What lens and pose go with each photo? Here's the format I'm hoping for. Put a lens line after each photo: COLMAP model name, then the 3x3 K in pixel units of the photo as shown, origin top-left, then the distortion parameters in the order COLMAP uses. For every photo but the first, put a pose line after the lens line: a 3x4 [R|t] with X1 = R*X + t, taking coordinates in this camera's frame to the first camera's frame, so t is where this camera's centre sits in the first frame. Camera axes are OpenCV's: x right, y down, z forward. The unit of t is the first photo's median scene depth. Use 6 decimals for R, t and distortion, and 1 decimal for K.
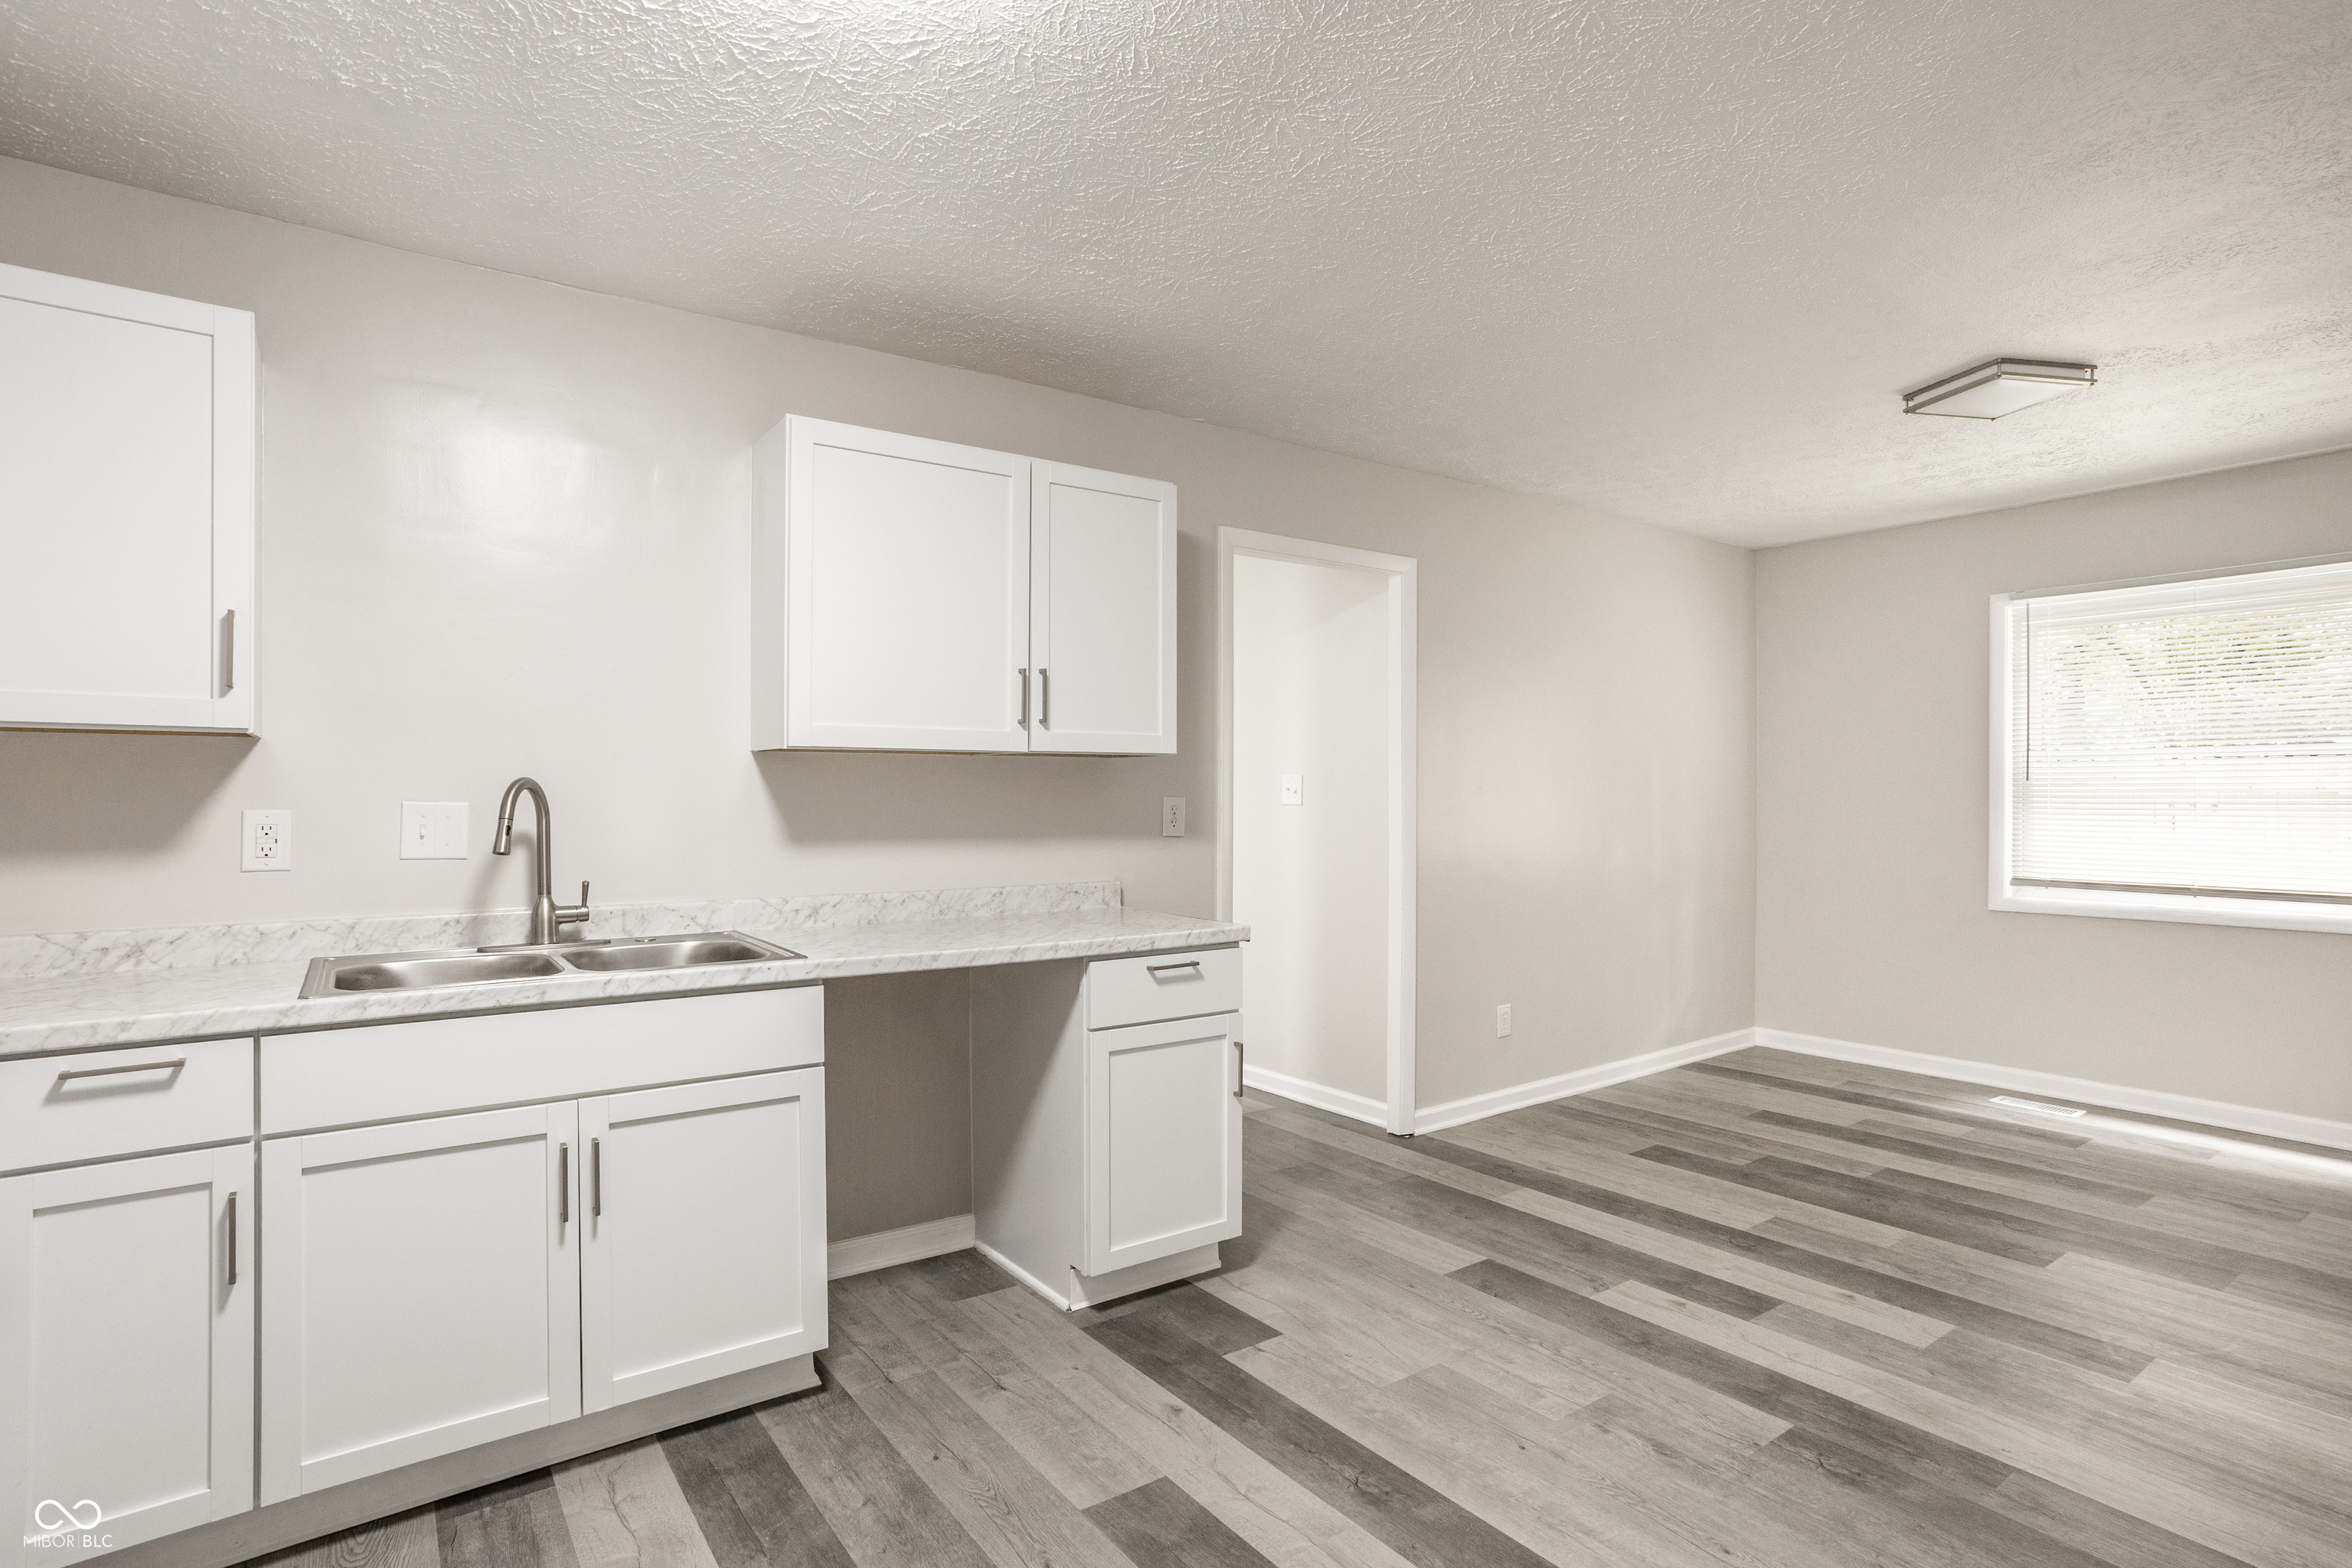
lens RADIAL K [[1148.4, 0, 1186.5], [0, 1148.4, 789.2], [0, 0, 1]] dist [-0.056704, 0.042151]
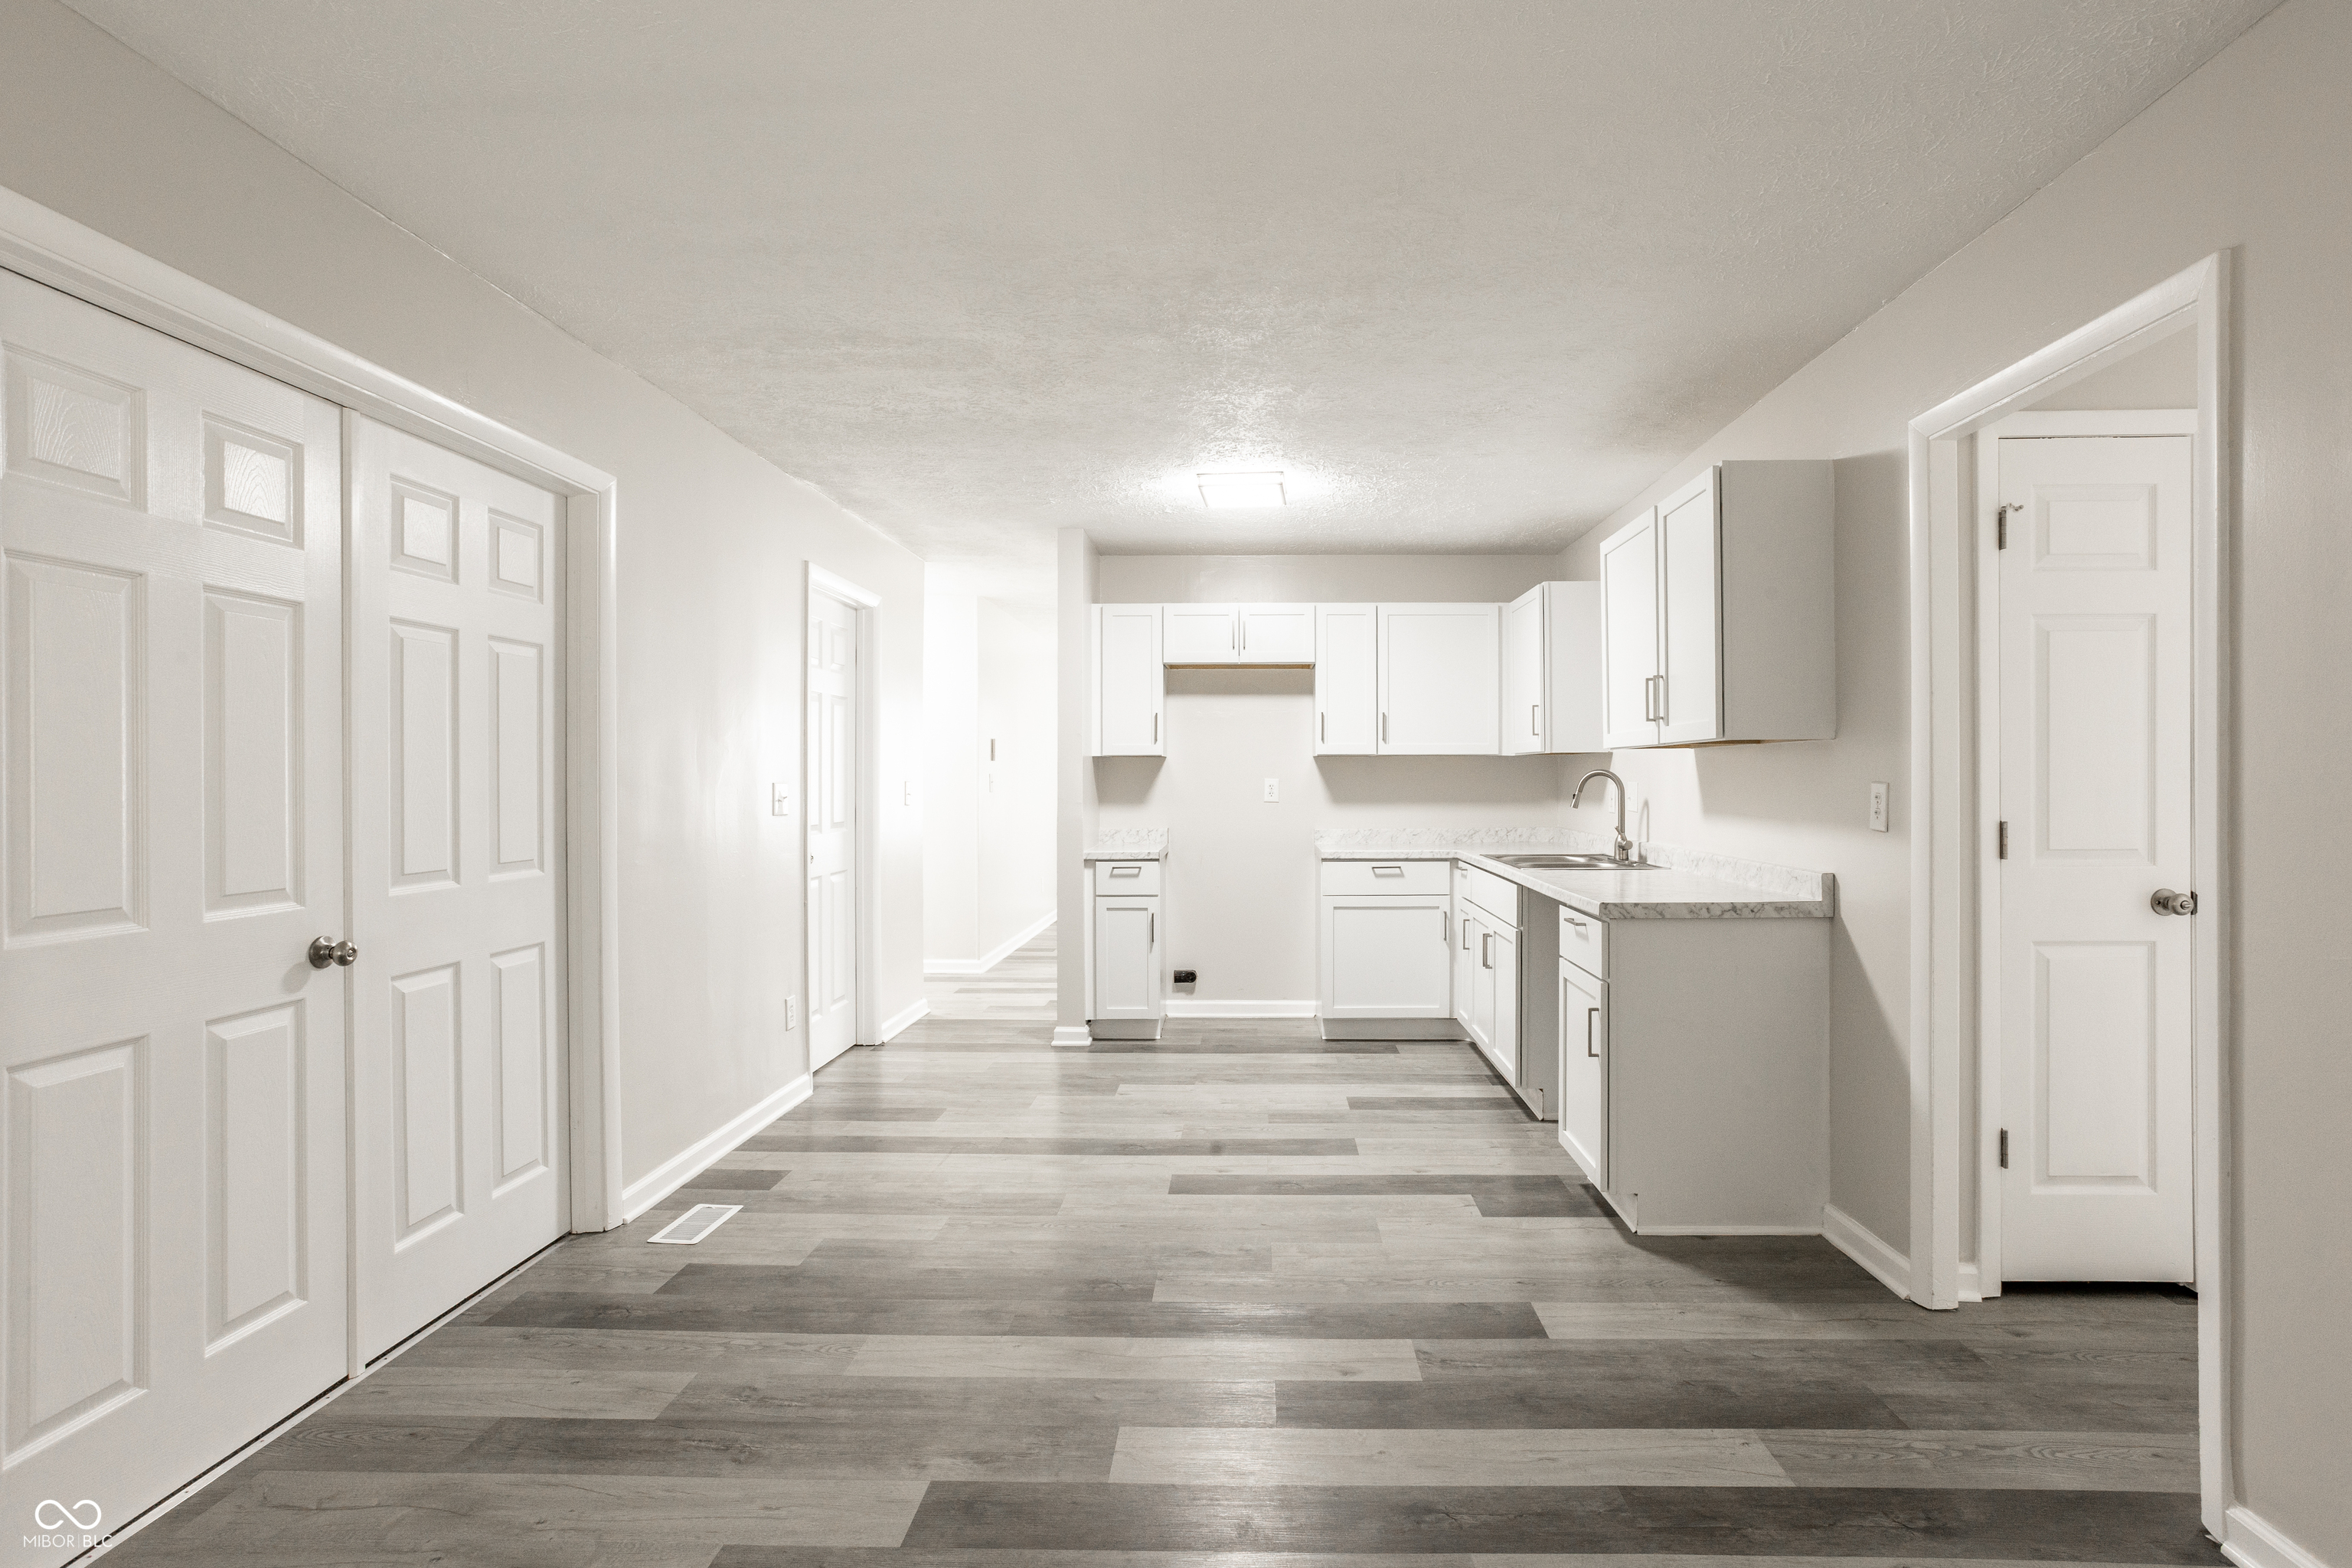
lens RADIAL K [[1148.4, 0, 1186.5], [0, 1148.4, 789.2], [0, 0, 1]] dist [-0.056704, 0.042151]
pose [[-0.624384, 0.007090, -0.781086, 1.225758], [0.006849, 0.999970, 0.003602, 0.012204], [0.781088, -0.003100, -0.624413, 1.501230]]
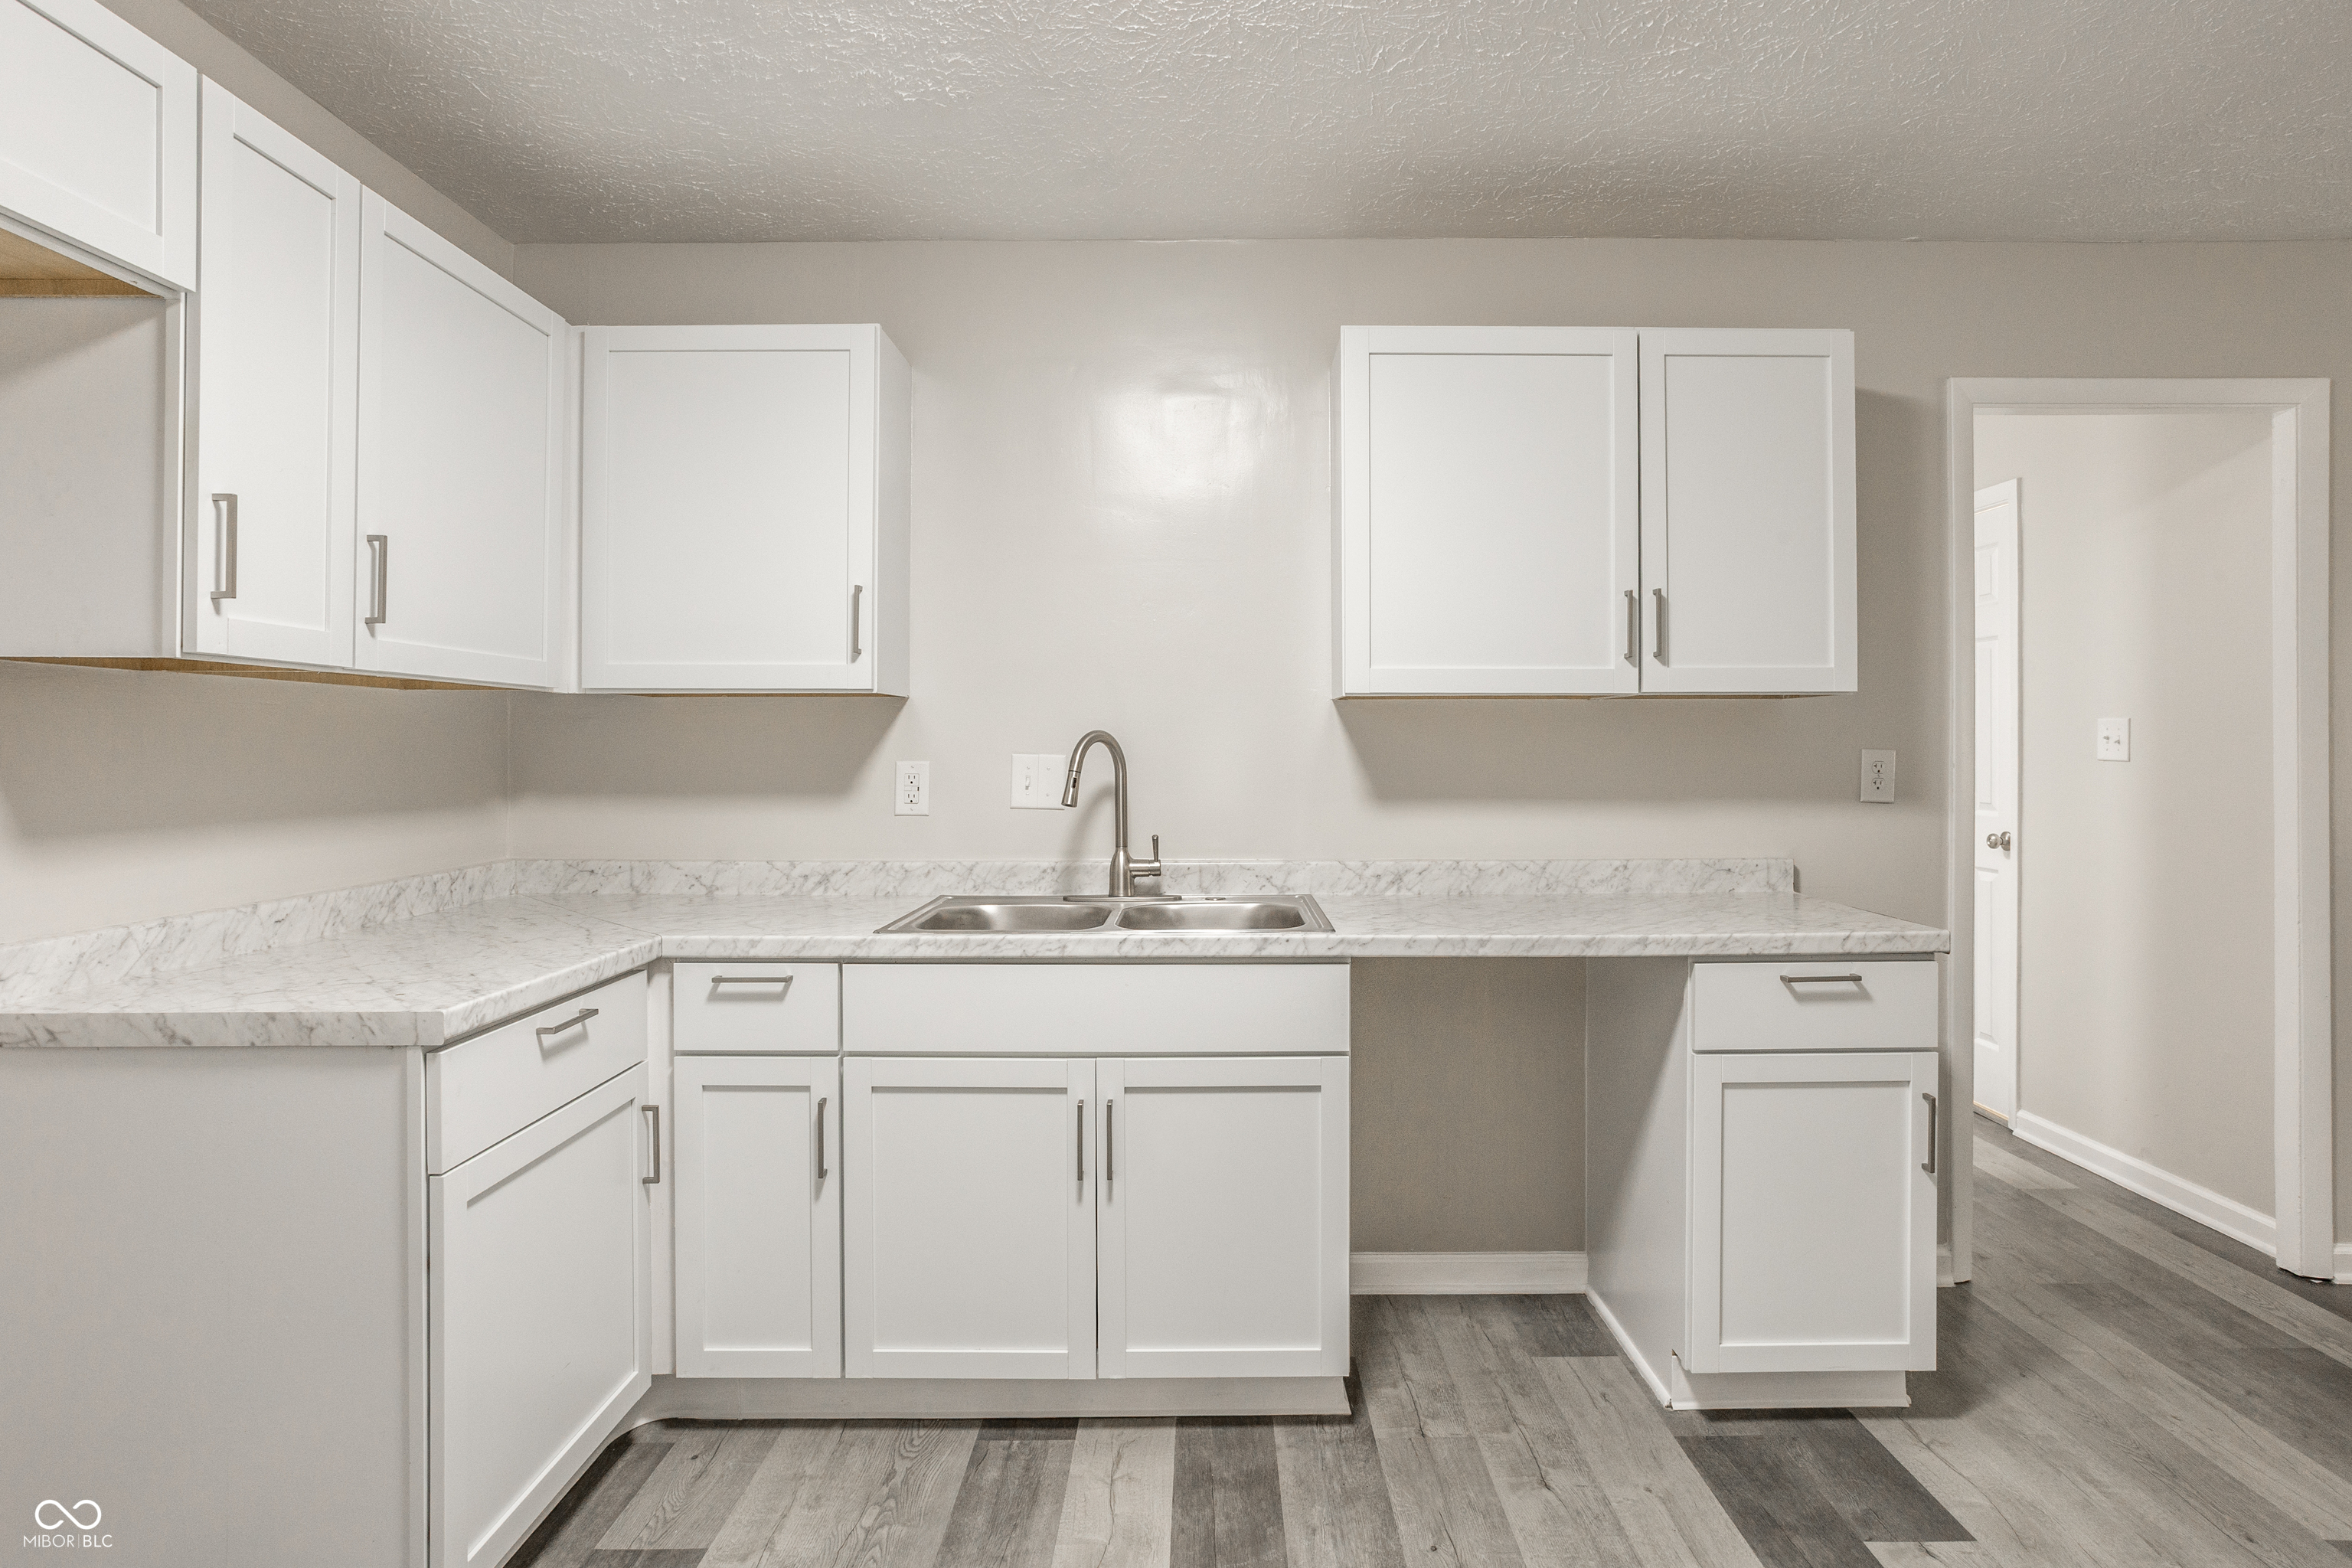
lens RADIAL K [[1240.1, 0, 1239.8], [0, 1240.1, 736.6], [0, 0, 1]] dist [-0.053336, 0.039606]
pose [[0.821918, -0.006083, -0.569574, 0.139431], [0.004315, 0.999981, -0.004453, 0.000291], [0.569590, 0.001202, 0.821928, 0.147598]]
